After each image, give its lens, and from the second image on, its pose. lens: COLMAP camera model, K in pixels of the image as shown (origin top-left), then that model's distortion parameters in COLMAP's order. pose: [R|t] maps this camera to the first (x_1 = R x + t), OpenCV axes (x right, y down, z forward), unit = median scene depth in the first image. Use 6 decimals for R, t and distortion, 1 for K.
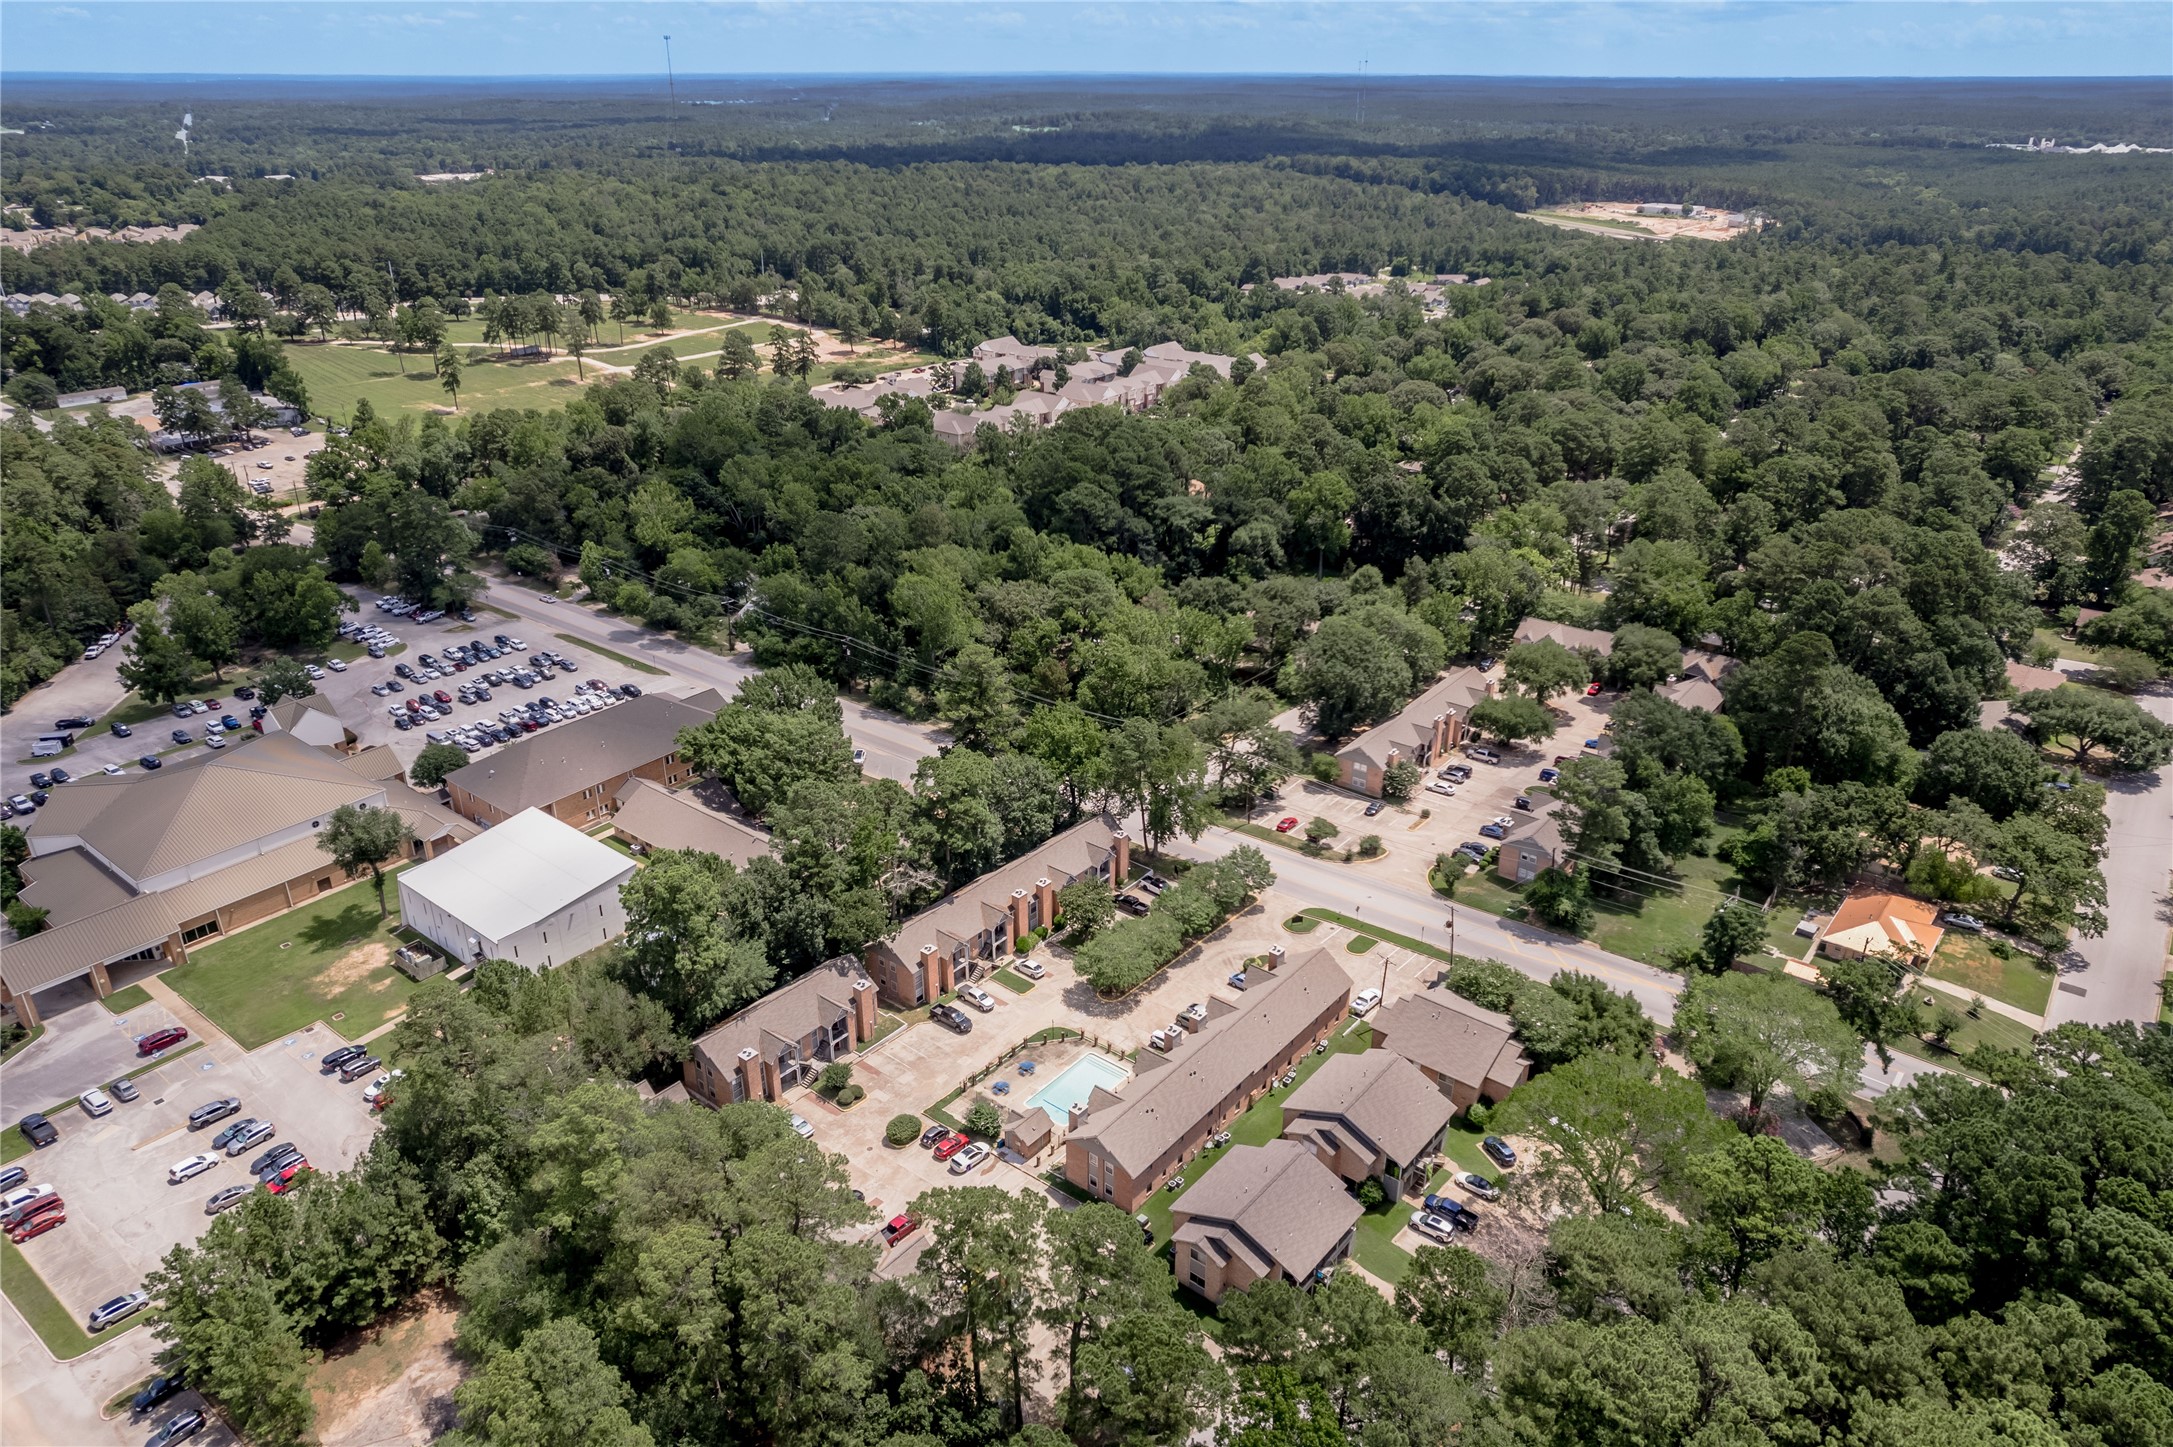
lens RADIAL K [[1473.6, 0, 1087.4], [0, 1473.6, 561.2], [0, 0, 1]] dist [-0.110101, 0.146686]
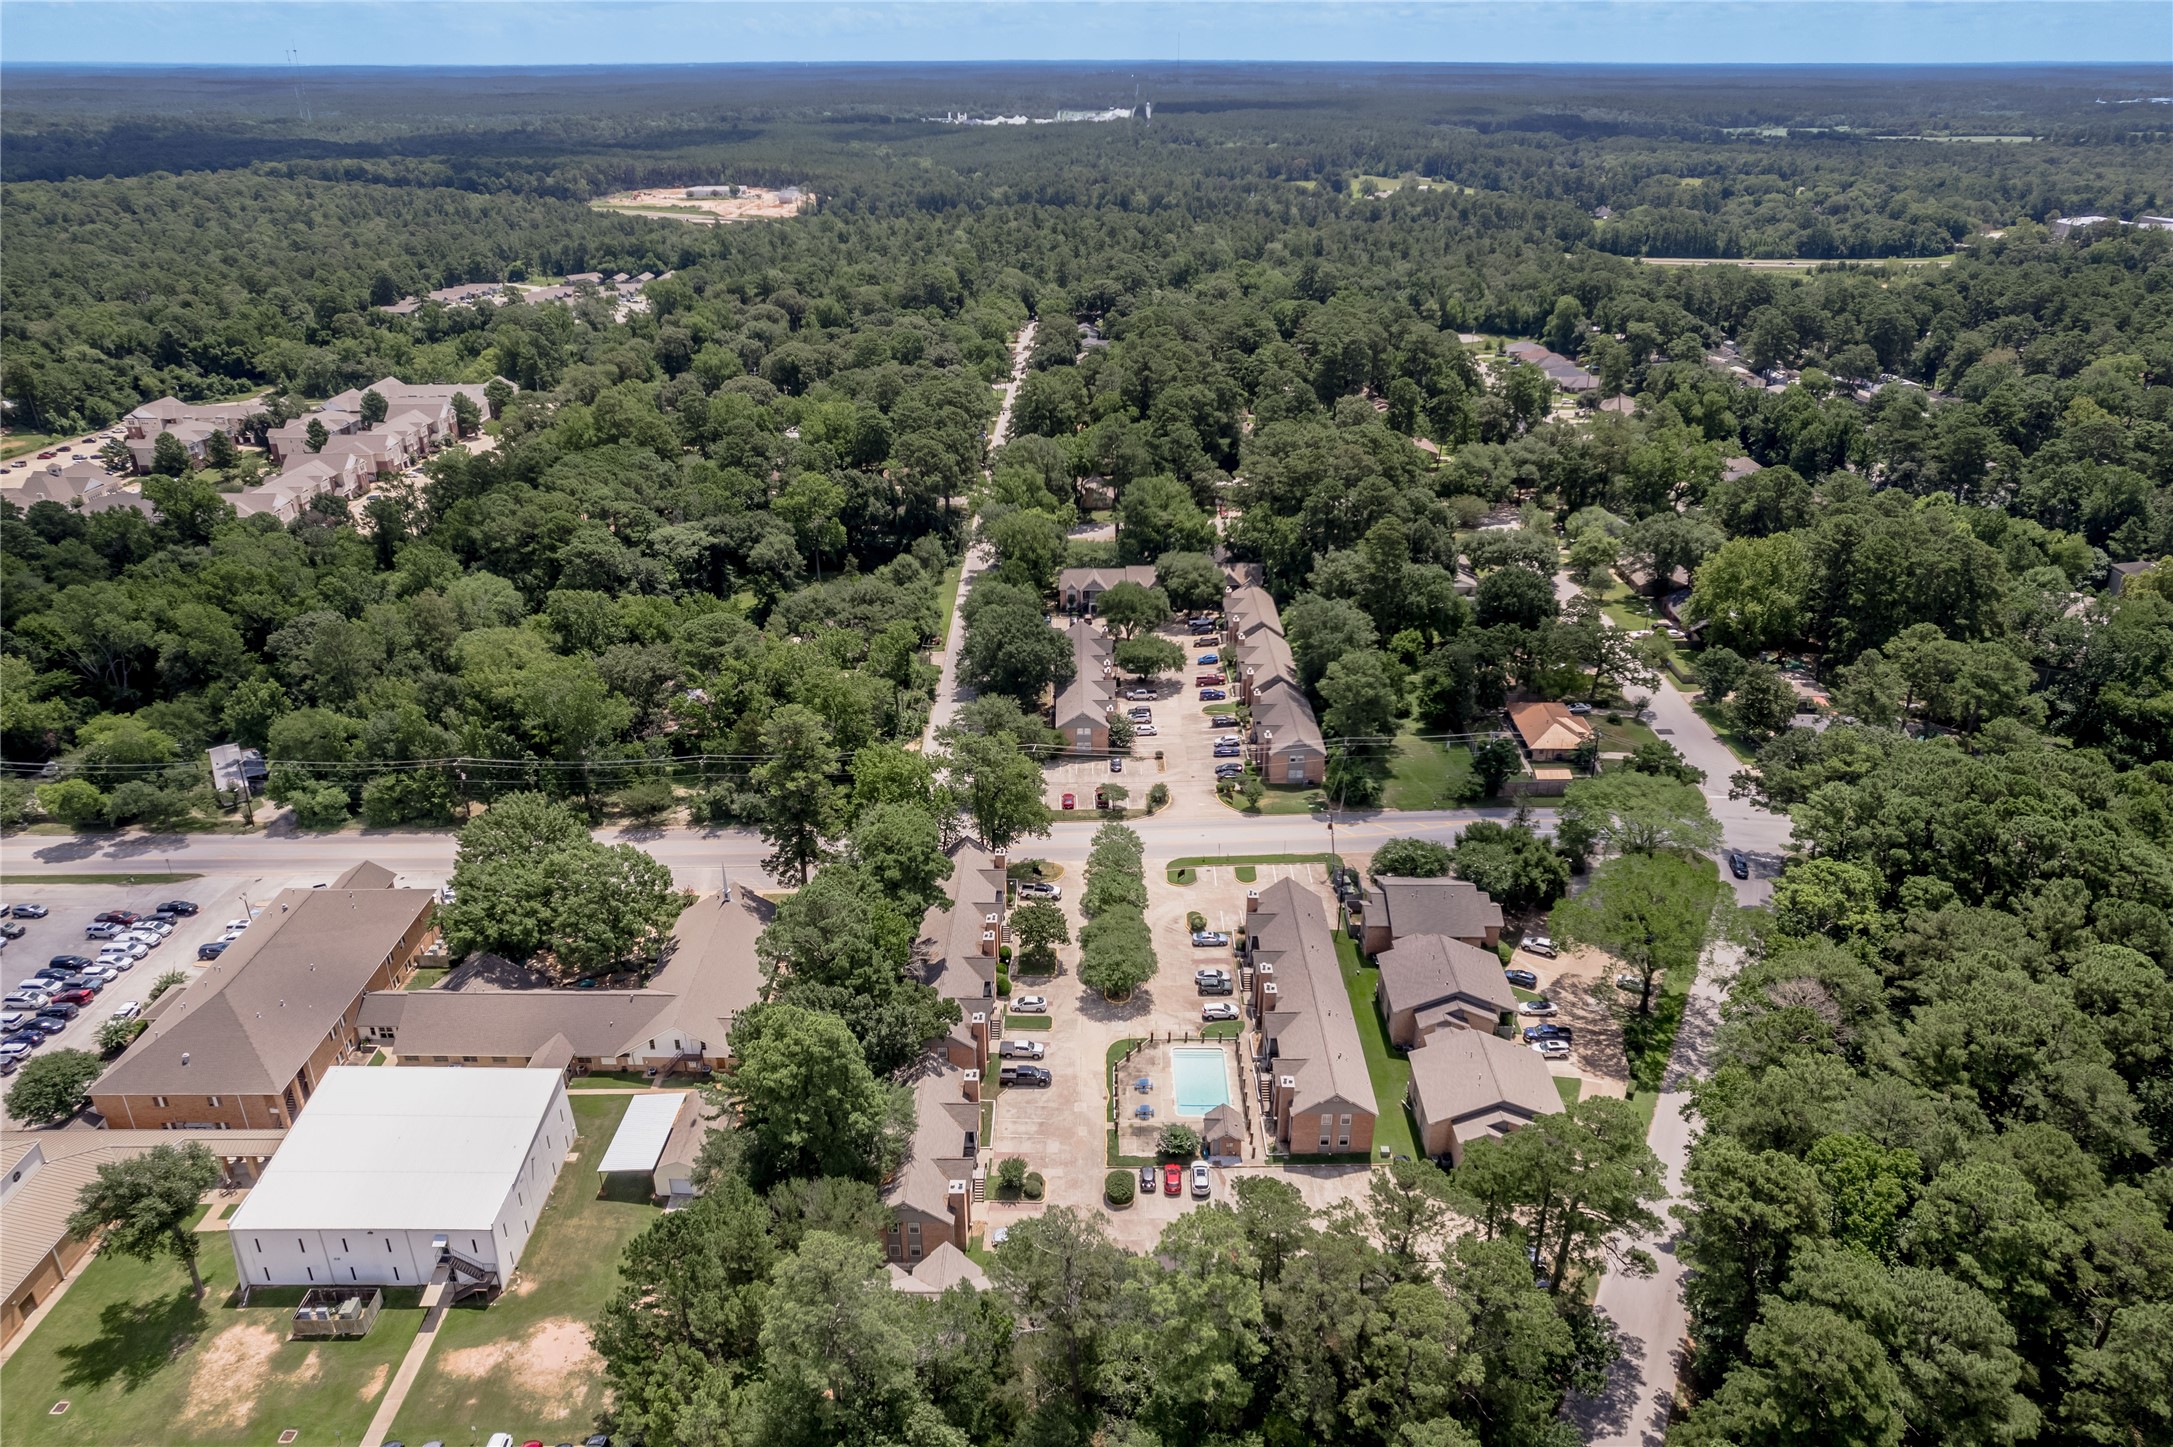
lens RADIAL K [[1478.7, 0, 1079.1], [0, 1478.7, 571.5], [0, 0, 1]] dist [-0.054701, 0.042623]
pose [[0.788636, -0.205833, 0.579385, -0.313078], [0.199400, 0.976992, 0.075673, -0.039740], [-0.581630, 0.055851, 0.811534, 0.110088]]
